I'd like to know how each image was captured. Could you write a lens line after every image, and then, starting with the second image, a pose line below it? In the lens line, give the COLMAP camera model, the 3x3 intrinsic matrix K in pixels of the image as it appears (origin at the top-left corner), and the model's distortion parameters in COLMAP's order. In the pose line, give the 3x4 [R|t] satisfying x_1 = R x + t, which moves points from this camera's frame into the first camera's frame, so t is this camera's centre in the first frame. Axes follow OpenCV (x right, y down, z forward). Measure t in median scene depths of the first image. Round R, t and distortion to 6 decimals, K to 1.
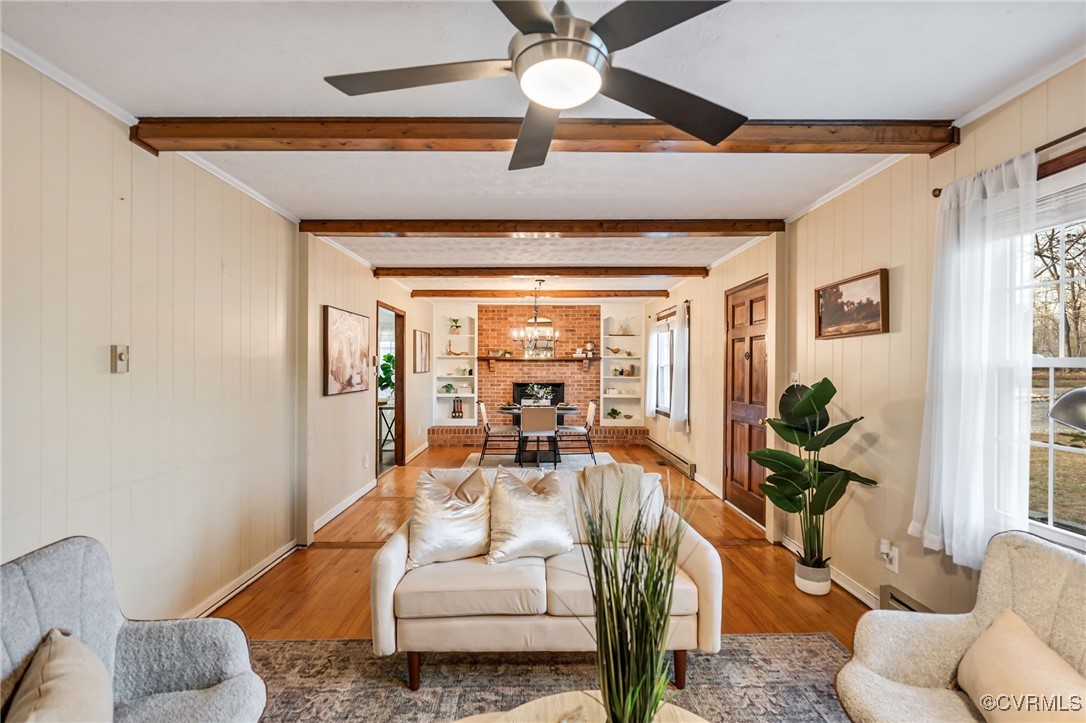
lens RADIAL K [[501.0, 0, 538.2], [0, 501.0, 366.6], [0, 0, 1]] dist [-0.009822, 0.001362]
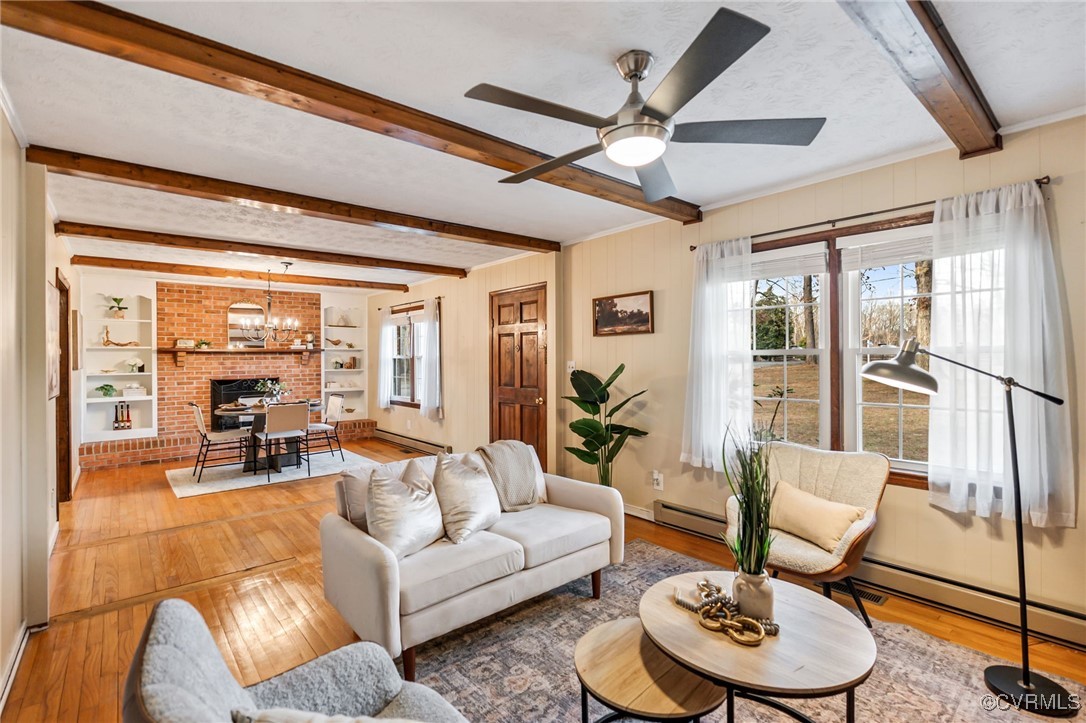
lens RADIAL K [[501.0, 0, 541.9], [0, 501.0, 358.9], [0, 0, 1]] dist [-0.009822, 0.001362]
pose [[0.764250, -0.010167, 0.644840, -0.435723], [0.010023, 0.999942, 0.003887, 0.000283], [-0.644842, 0.003493, 0.764308, 0.049129]]
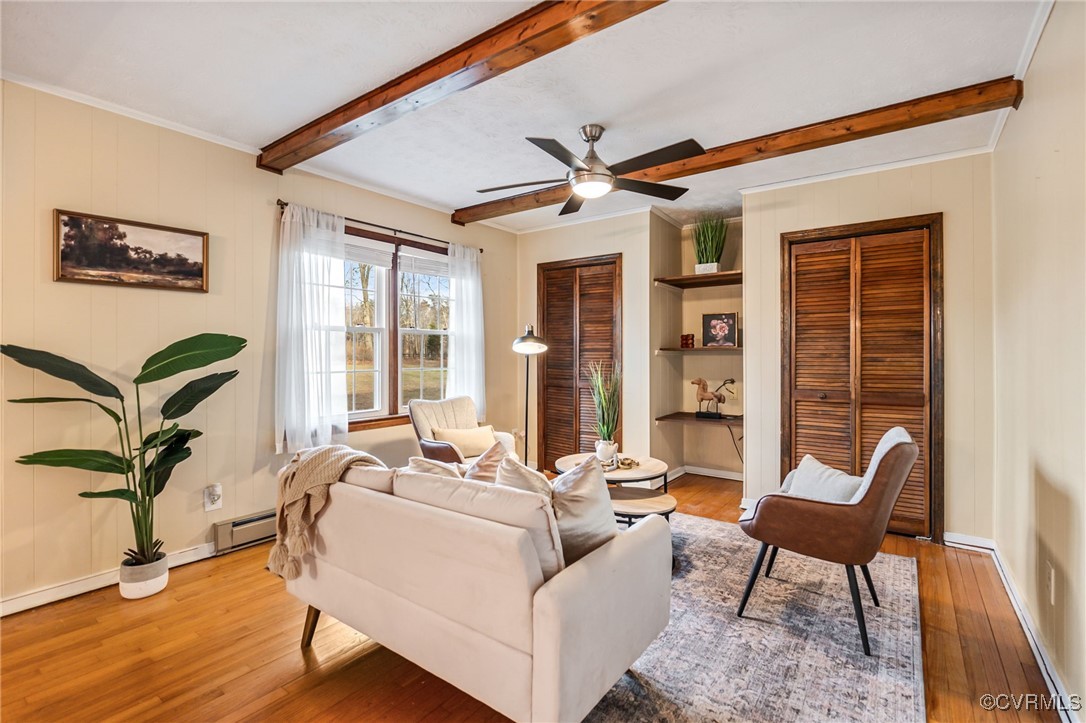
lens RADIAL K [[501.0, 0, 542.0], [0, 501.0, 357.0], [0, 0, 1]] dist [-0.009822, 0.001362]
pose [[-0.807048, -0.008005, 0.590431, -0.425803], [-0.001969, 0.999939, 0.010865, 0.045626], [-0.590482, 0.007606, -0.807015, 1.175111]]
